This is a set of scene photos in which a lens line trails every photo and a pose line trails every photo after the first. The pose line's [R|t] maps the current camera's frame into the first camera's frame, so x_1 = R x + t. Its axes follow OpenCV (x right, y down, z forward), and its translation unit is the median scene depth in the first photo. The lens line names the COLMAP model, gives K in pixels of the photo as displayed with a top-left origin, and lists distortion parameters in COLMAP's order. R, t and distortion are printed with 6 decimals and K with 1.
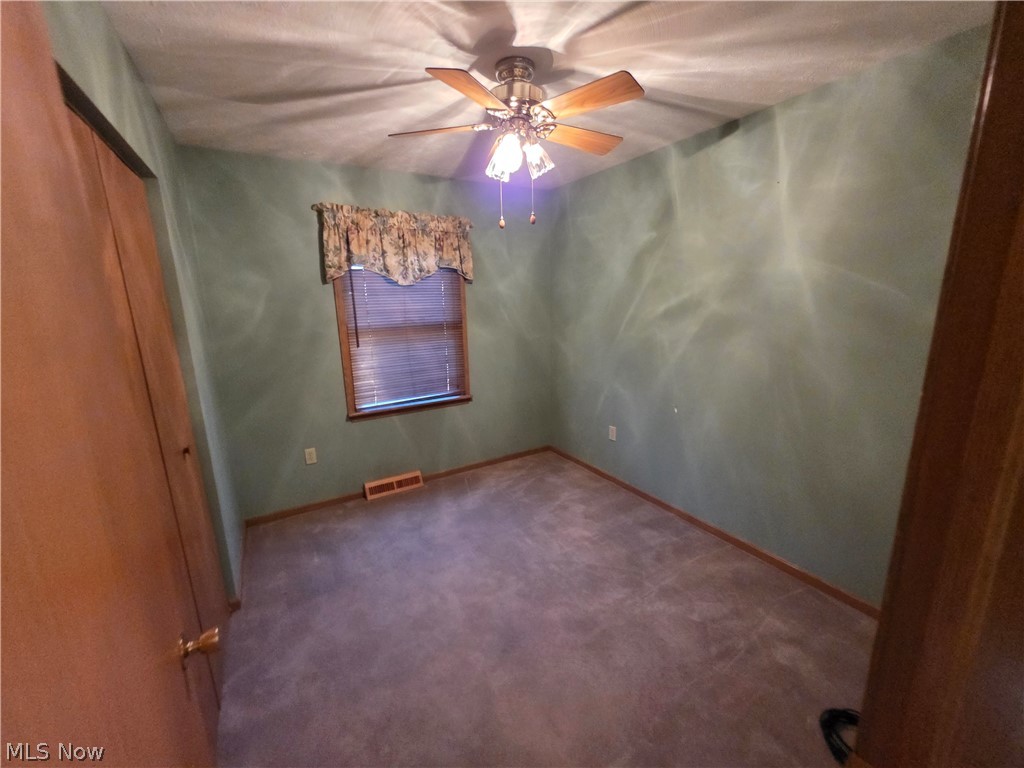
lens RADIAL K [[415.7, 0, 504.4], [0, 415.7, 383.4], [0, 0, 1]] dist [0.003543, -0.001122]
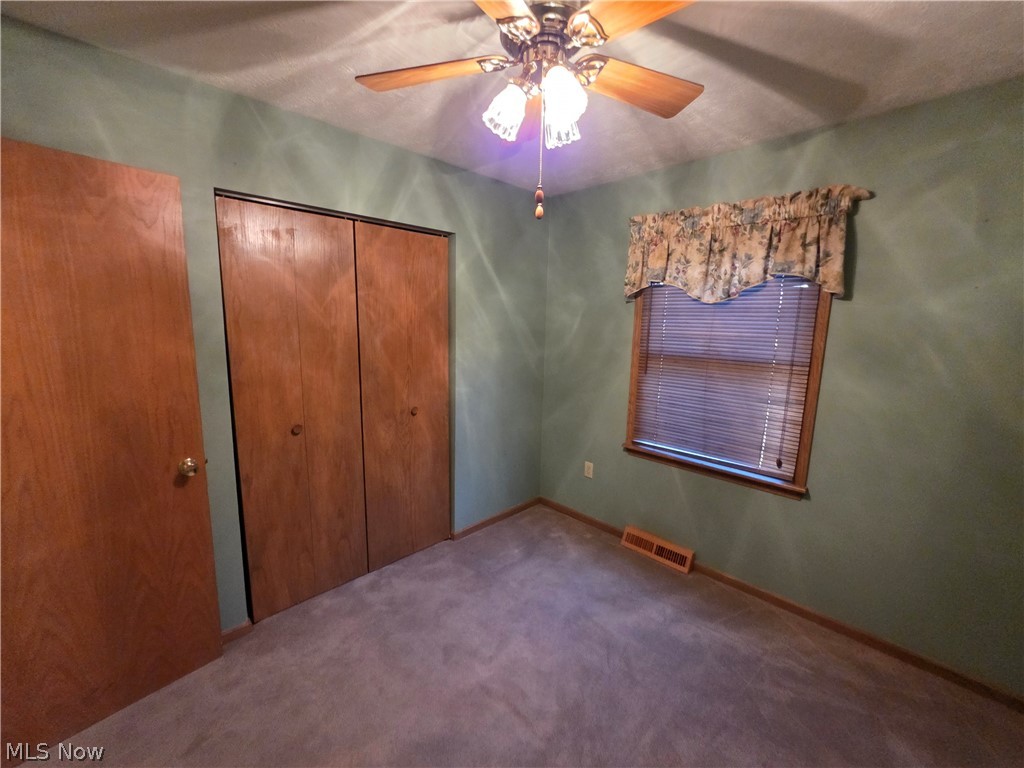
lens RADIAL K [[415.7, 0, 505.3], [0, 415.7, 383.6], [0, 0, 1]] dist [0.003543, -0.001122]
pose [[0.233430, 0.179308, -0.955698, 0.413178], [-0.224645, 0.966207, 0.126410, -0.109454], [0.946068, 0.185185, 0.265822, 0.484489]]
